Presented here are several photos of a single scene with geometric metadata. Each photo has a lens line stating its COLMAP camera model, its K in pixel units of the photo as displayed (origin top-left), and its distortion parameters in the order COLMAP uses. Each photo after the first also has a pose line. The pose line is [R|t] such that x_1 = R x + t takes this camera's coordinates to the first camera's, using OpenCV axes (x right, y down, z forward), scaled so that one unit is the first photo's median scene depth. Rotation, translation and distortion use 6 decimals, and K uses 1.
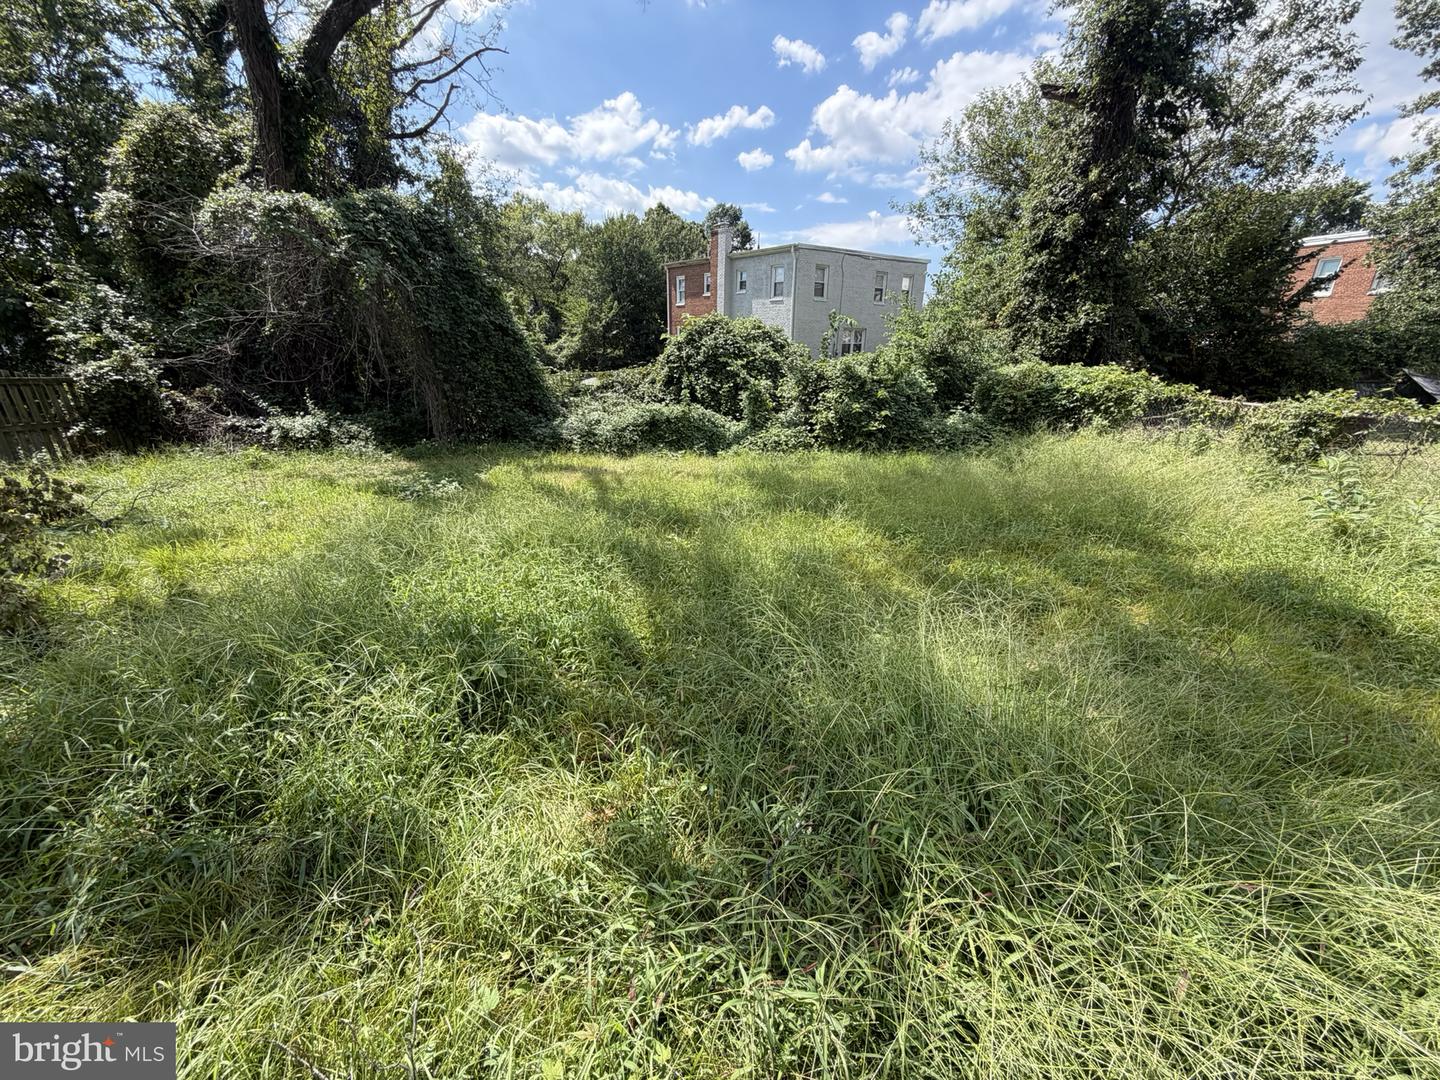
lens RADIAL K [[583.2, 0, 722.2], [0, 583.2, 541.7], [0, 0, 1]] dist [0.008185, 0.000072]
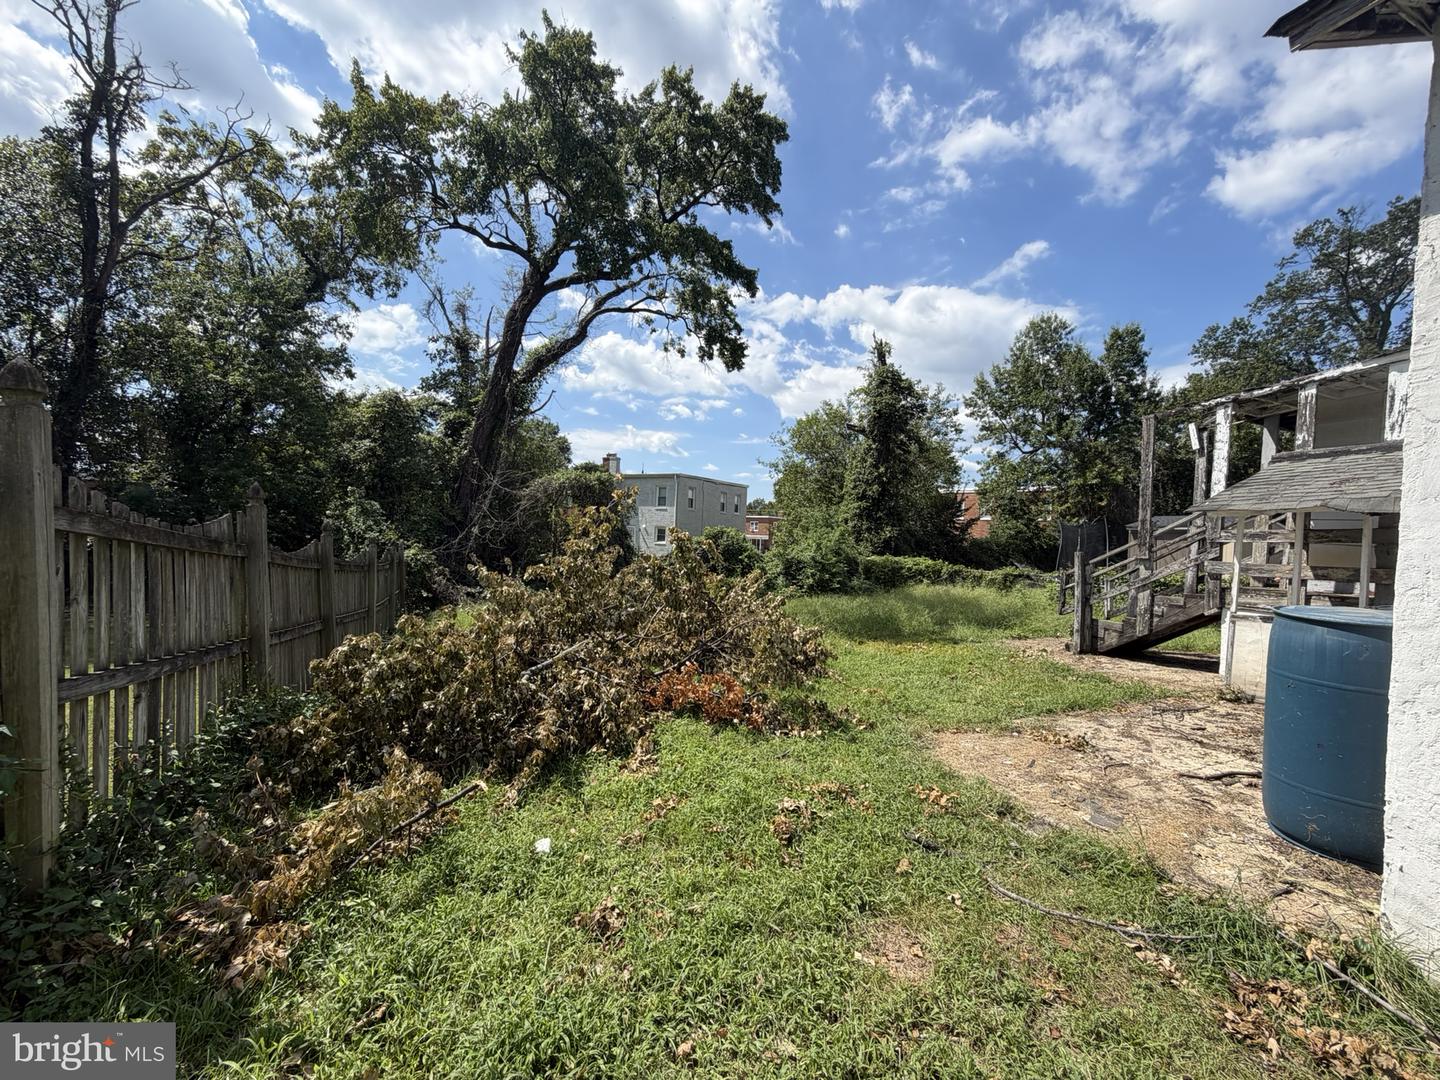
lens RADIAL K [[583.2, 0, 717.7], [0, 583.2, 545.5], [0, 0, 1]] dist [0.008185, 0.000072]
pose [[0.923004, 0.012940, 0.384574, -0.707097], [0.102043, 0.955419, -0.277058, 0.151830], [-0.371014, 0.294969, 0.880535, -0.539329]]
